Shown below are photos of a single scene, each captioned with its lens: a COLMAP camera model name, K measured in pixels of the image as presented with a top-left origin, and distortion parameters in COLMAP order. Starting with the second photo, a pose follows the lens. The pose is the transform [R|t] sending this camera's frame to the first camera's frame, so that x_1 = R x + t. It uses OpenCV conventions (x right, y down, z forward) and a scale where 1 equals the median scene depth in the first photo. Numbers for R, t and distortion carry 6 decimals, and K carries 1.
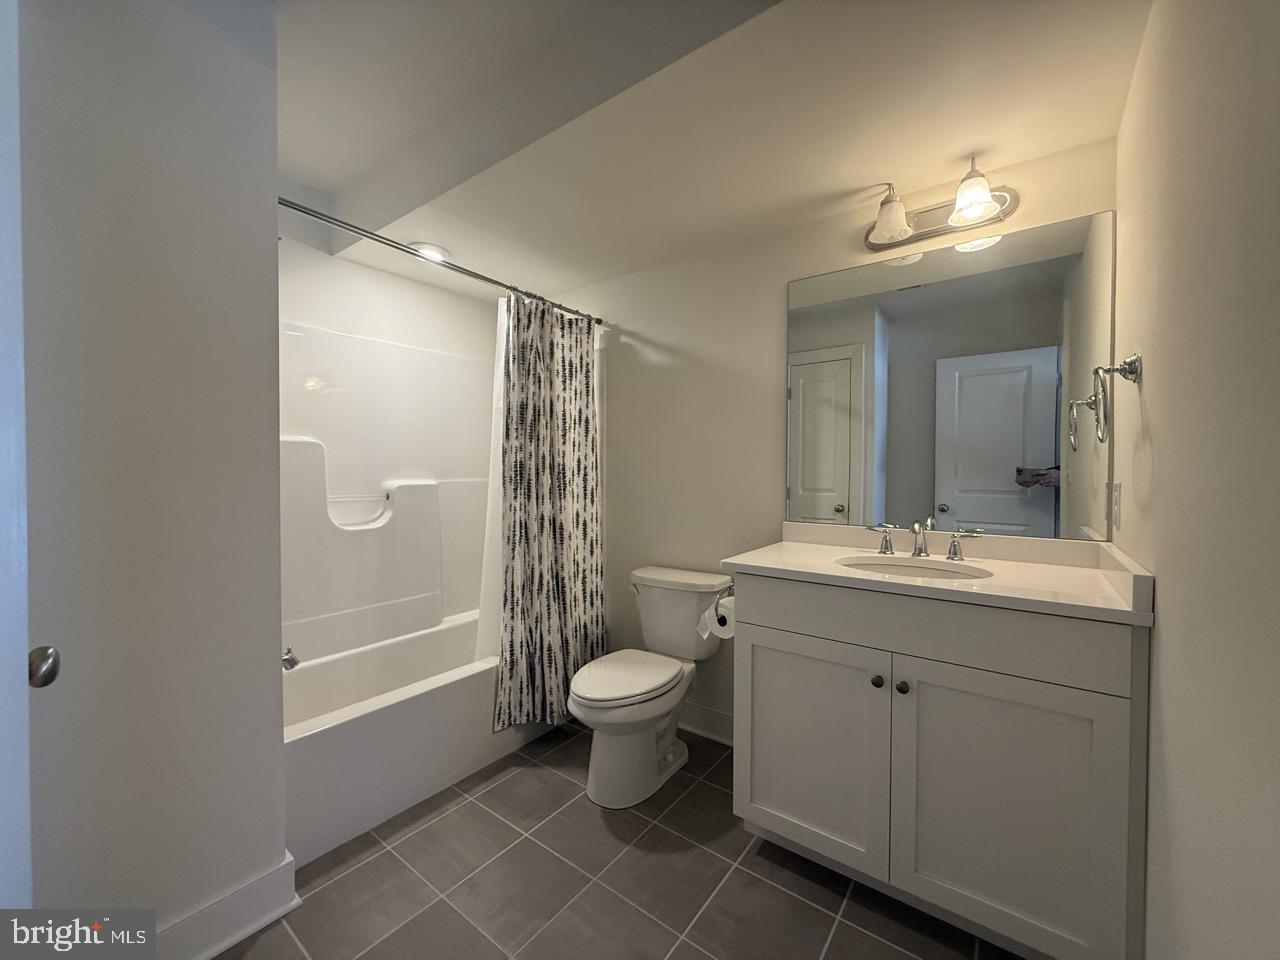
lens RADIAL K [[509.5, 0, 636.9], [0, 509.5, 478.1], [0, 0, 1]] dist [-0.001673, -0.000293]
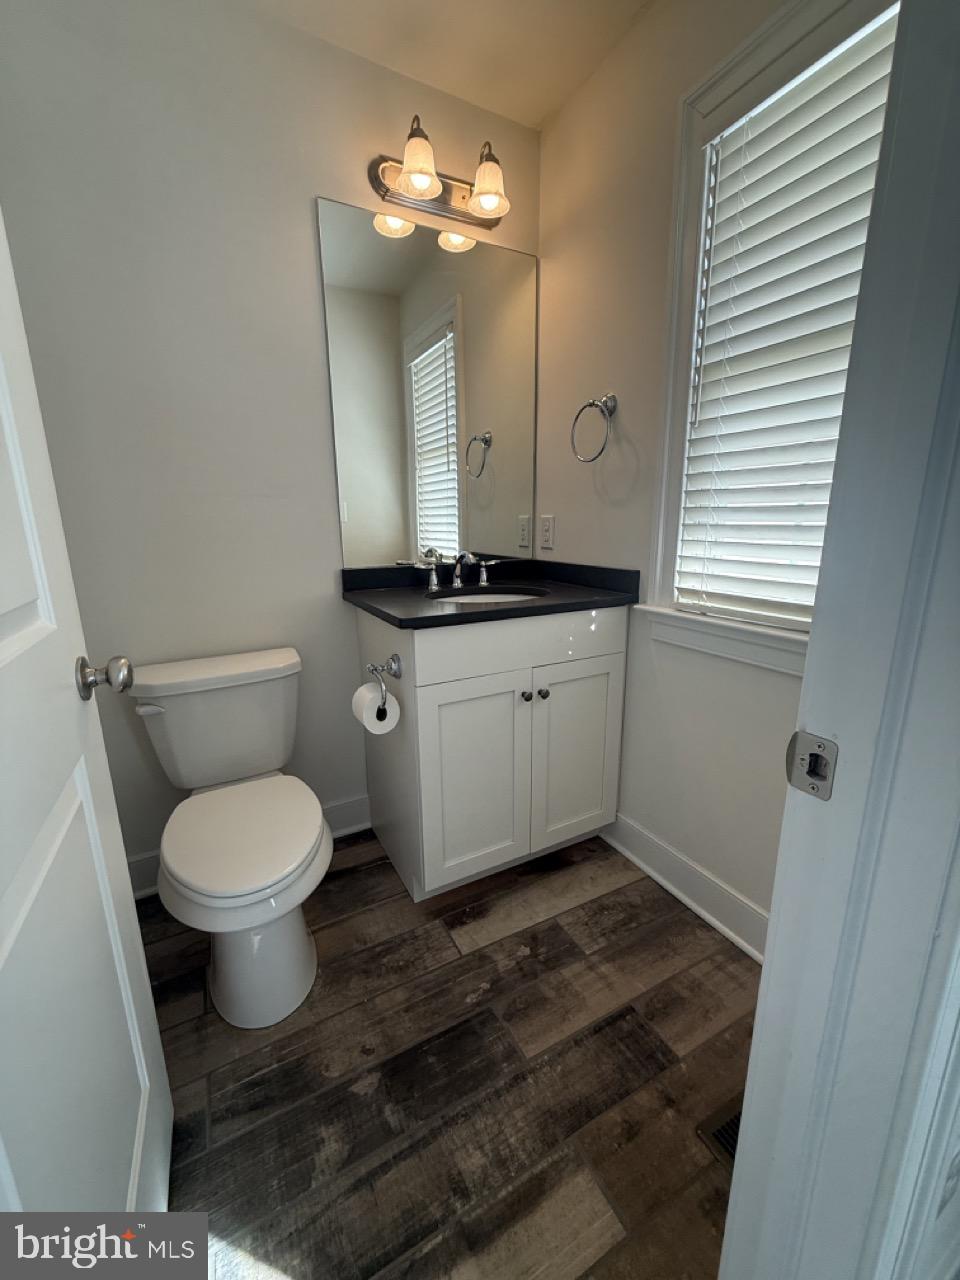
lens RADIAL K [[509.5, 0, 483.1], [0, 509.5, 640.0], [0, 0, 1]] dist [-0.001673, -0.000293]
pose [[0.417119, -0.214192, 0.883252, -0.511234], [0.021071, 0.973850, 0.226212, 0.030083], [-0.908608, -0.075746, 0.410725, 0.645742]]
